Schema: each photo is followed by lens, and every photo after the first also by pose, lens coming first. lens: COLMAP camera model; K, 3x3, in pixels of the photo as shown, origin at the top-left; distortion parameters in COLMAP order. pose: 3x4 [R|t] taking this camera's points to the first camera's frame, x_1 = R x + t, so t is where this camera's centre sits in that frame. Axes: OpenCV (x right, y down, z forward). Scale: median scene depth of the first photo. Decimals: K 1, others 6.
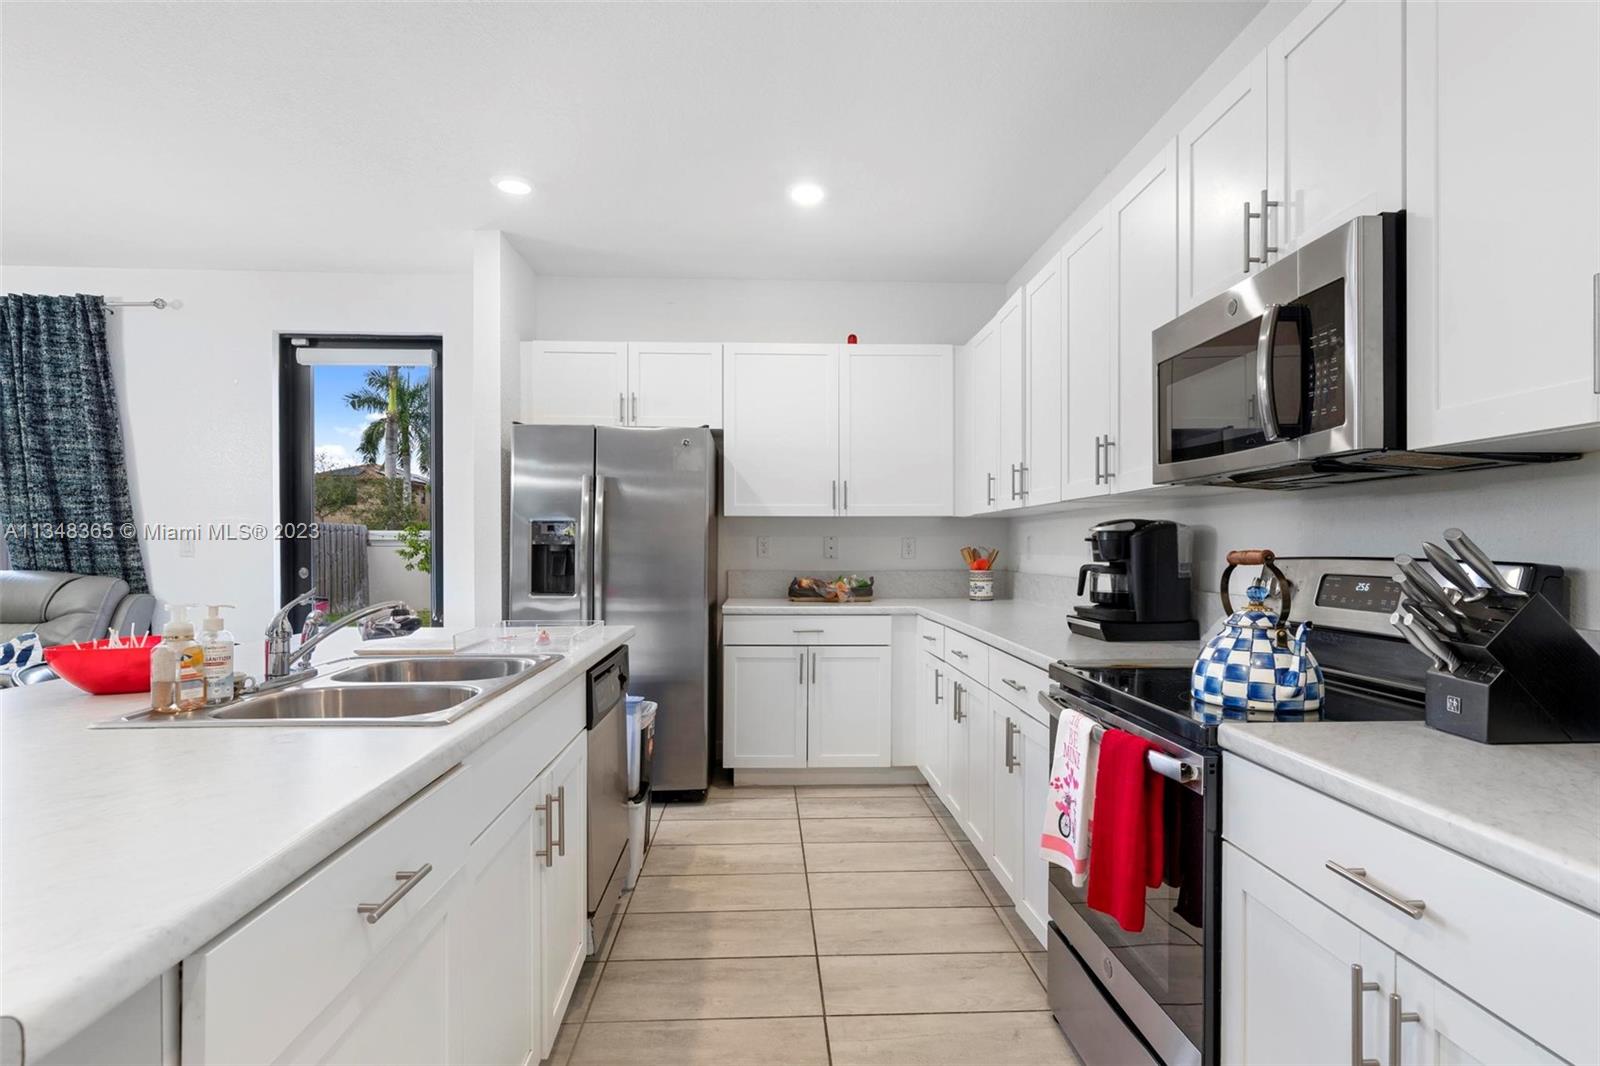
lens RADIAL K [[810.5, 0, 802.7], [0, 810.5, 569.7], [0, 0, 1]] dist [0.000786, 0.000193]
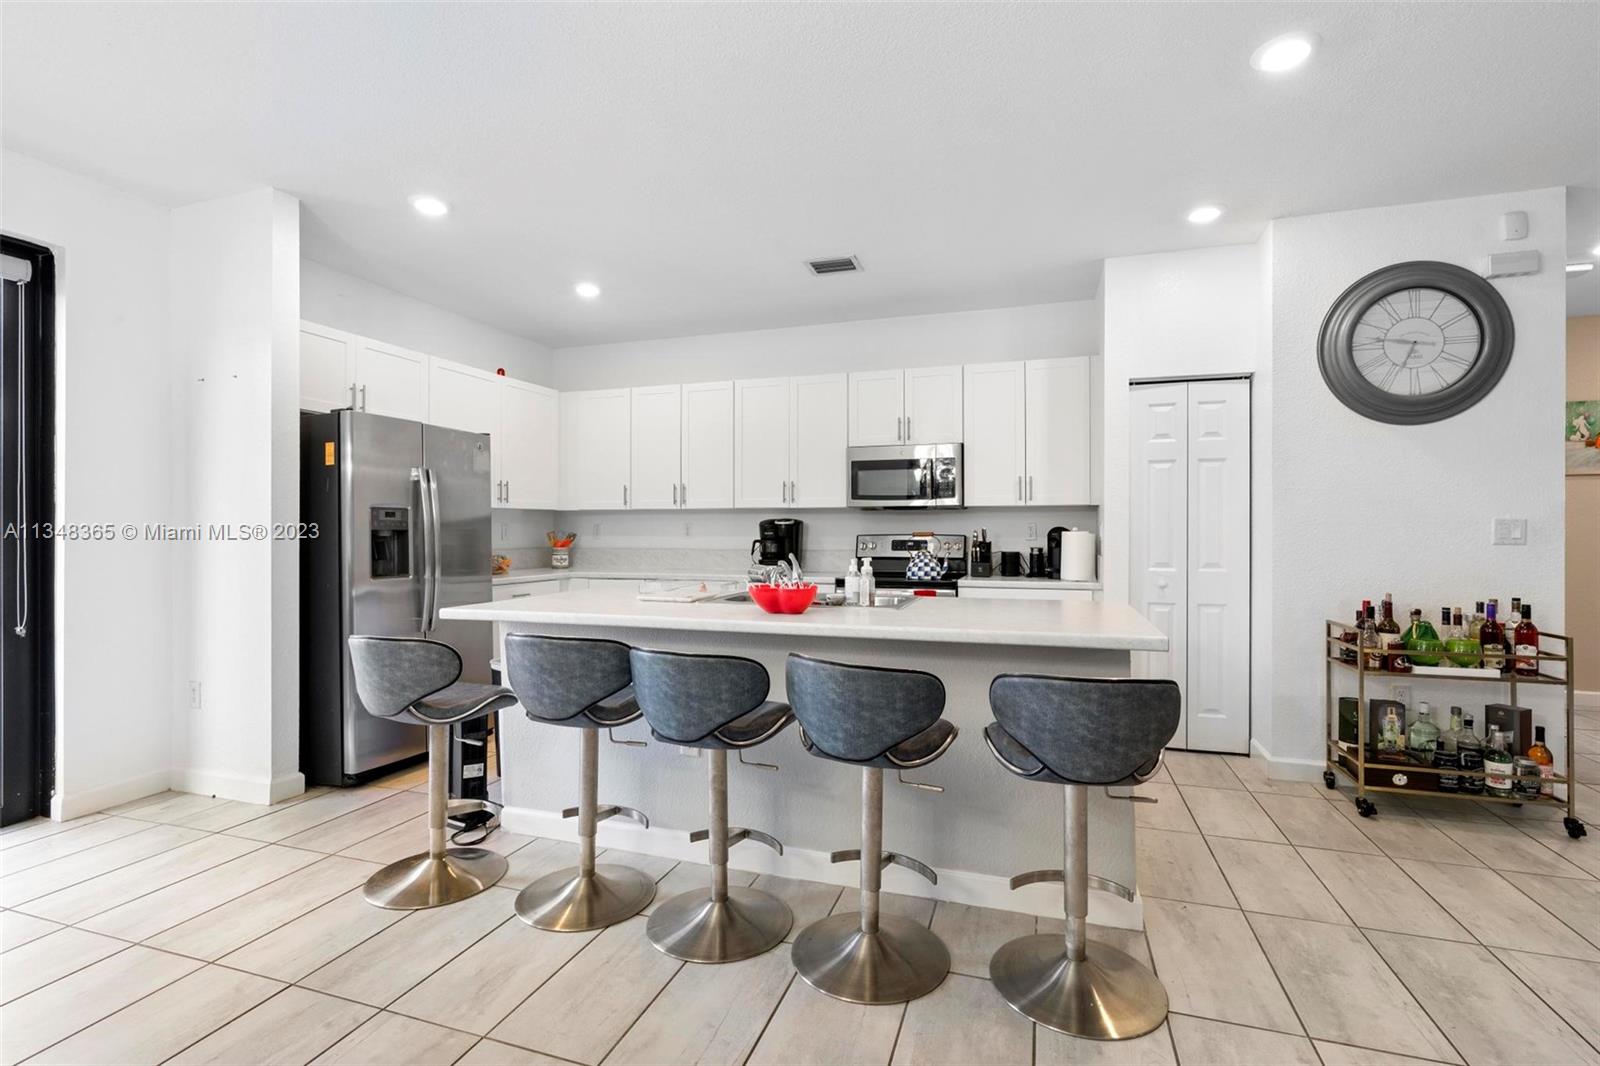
lens RADIAL K [[726.9, 0, 805.3], [0, 726.9, 531.5], [0, 0, 1]] dist [-0.001120, 0.000084]
pose [[0.361227, -0.003412, 0.932472, -0.994442], [0.028553, 0.999565, -0.007404, -0.006441], [-0.932041, 0.029299, 0.361167, 0.153707]]
